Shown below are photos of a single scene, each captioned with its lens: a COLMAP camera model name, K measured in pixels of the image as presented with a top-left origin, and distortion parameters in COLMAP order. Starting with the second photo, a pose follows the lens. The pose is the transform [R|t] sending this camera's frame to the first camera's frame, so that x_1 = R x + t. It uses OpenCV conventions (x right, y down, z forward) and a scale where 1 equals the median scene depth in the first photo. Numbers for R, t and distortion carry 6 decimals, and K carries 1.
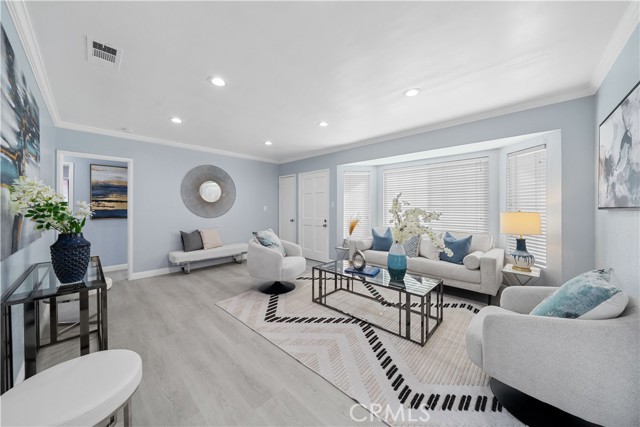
lens RADIAL K [[219.7, 0, 324.8], [0, 219.7, 208.9], [0, 0, 1]] dist [-0.001079, 0.000191]
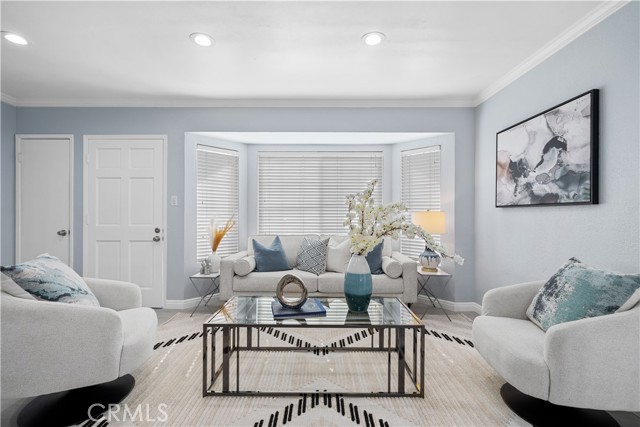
lens RADIAL K [[281.2, 0, 321.4], [0, 281.2, 214.6], [0, 0, 1]] dist [-0.001124, 0.001134]
pose [[0.746168, -0.001955, 0.665755, -0.252694], [0.000798, 0.999998, 0.002042, 0.022726], [-0.665758, -0.000993, 0.746167, 0.344728]]
